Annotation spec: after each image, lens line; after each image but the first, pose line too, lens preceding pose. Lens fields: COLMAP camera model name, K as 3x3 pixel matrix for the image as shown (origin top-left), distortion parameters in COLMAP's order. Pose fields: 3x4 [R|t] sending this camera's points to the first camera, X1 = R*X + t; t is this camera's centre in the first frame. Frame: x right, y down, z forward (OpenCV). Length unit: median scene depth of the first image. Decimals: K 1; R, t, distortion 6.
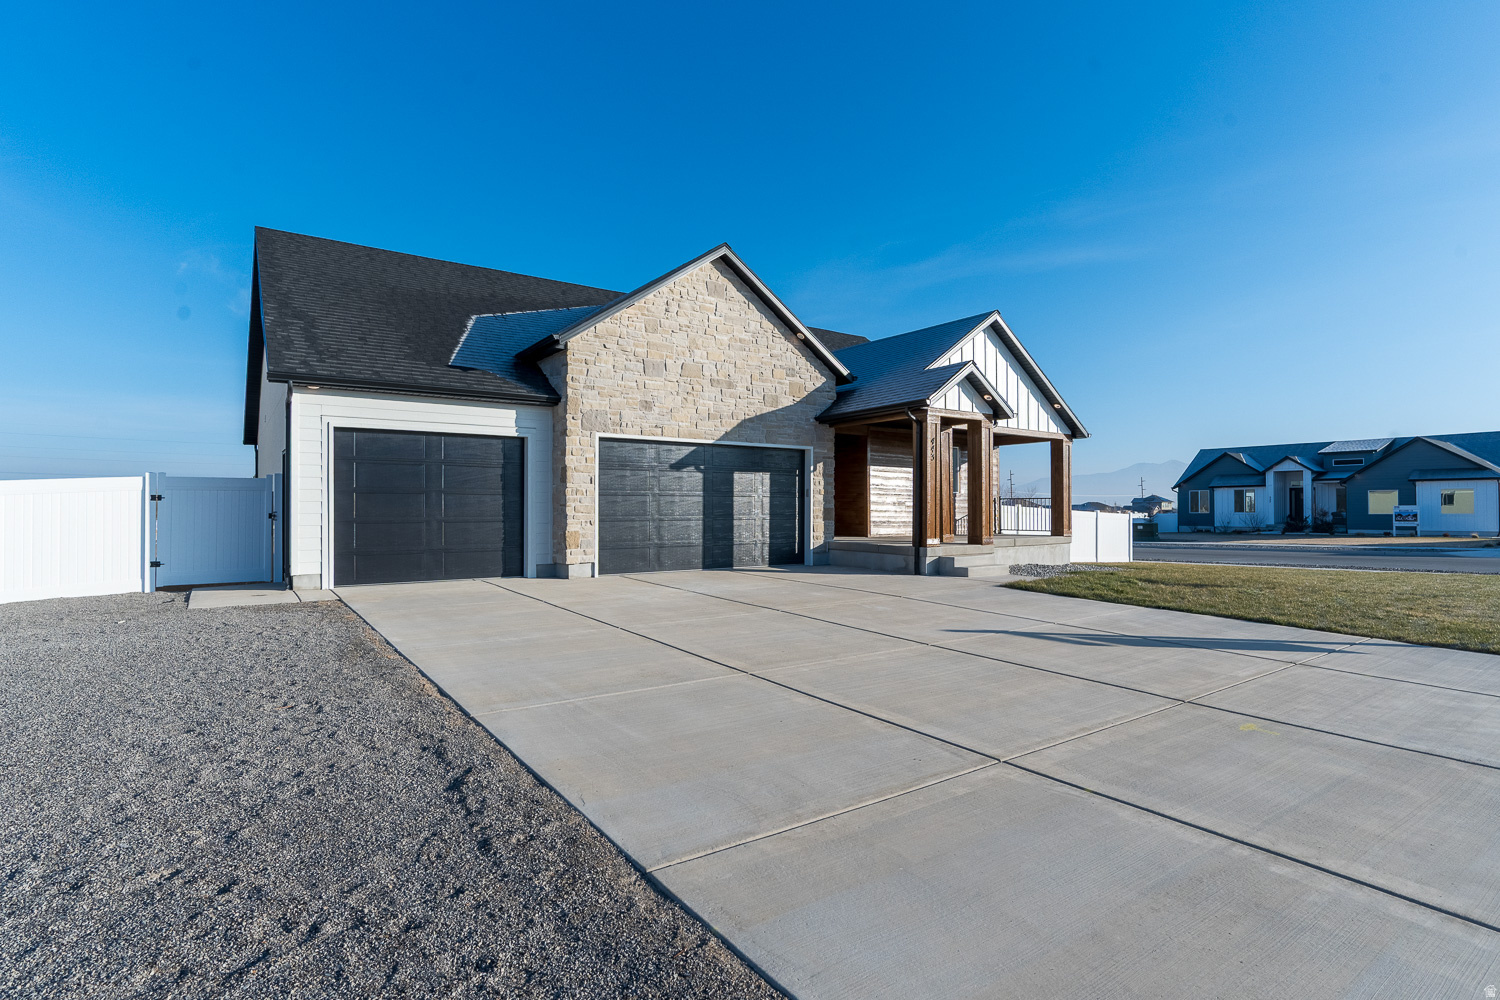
lens RADIAL K [[740.1, 0, 746.2], [0, 740.1, 515.5], [0, 0, 1]] dist [-0.001563, -0.000141]
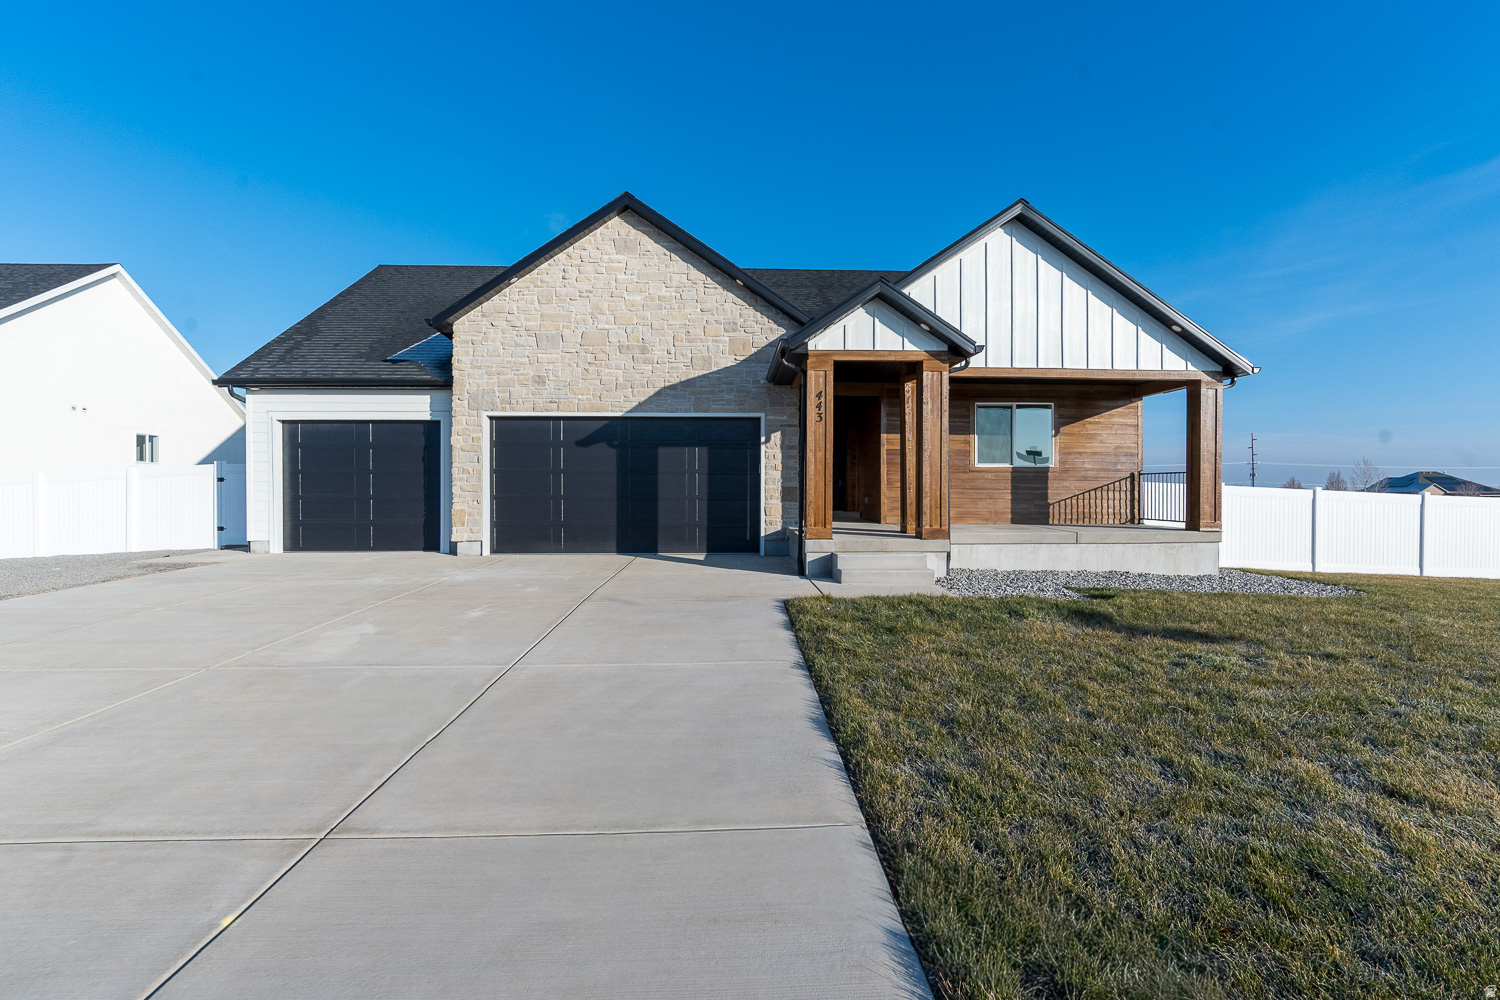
lens RADIAL K [[673.9, 0, 750.0], [0, 673.9, 500.0], [0, 0, 1]] dist [-0.015249, 0.000414]
pose [[0.838756, 0.010661, -0.544402, 0.531602], [-0.004946, 0.999916, 0.011962, -0.004786], [0.544484, -0.007340, 0.838739, 0.385240]]
